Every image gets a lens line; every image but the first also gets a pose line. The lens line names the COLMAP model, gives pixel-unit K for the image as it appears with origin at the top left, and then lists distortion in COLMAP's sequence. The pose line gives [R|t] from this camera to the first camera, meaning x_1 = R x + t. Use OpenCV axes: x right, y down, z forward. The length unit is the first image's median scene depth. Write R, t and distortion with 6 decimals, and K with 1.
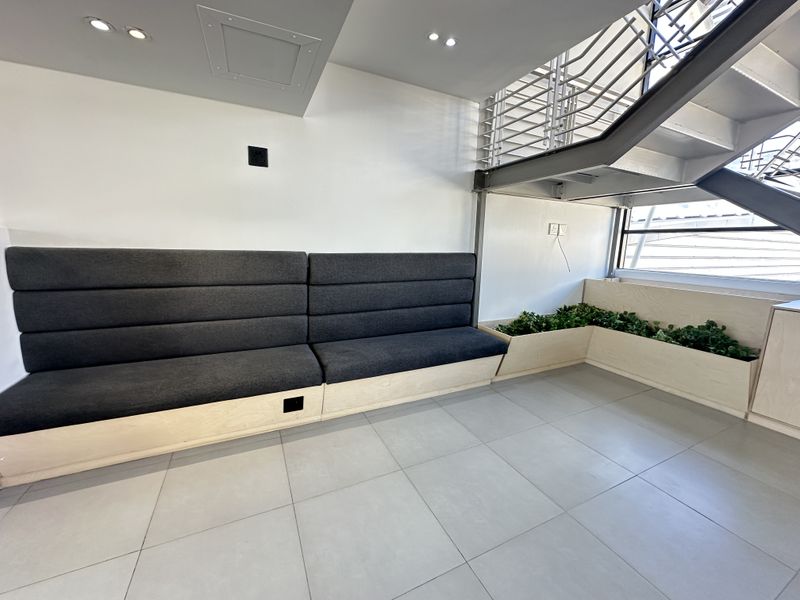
lens RADIAL K [[320.0, 0, 400.0], [0, 320.0, 300.0], [0, 0, 1]] dist [-0.000735, 0.000606]
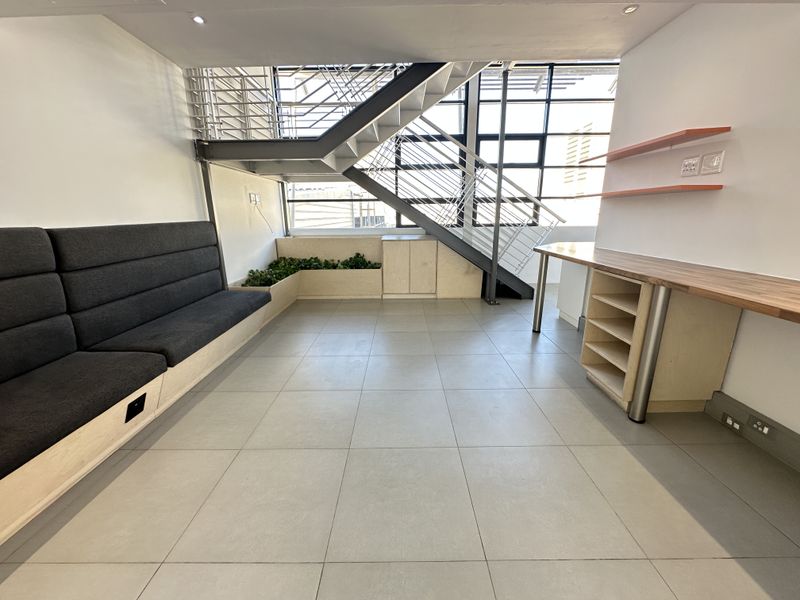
lens RADIAL K [[320.0, 0, 400.0], [0, 320.0, 300.0], [0, 0, 1]] dist [-0.000735, 0.000606]
pose [[0.435204, -0.258548, 0.862410, -0.520830], [0.177722, 0.963702, 0.199230, 0.005194], [-0.882617, 0.066563, 0.465357, -0.024003]]
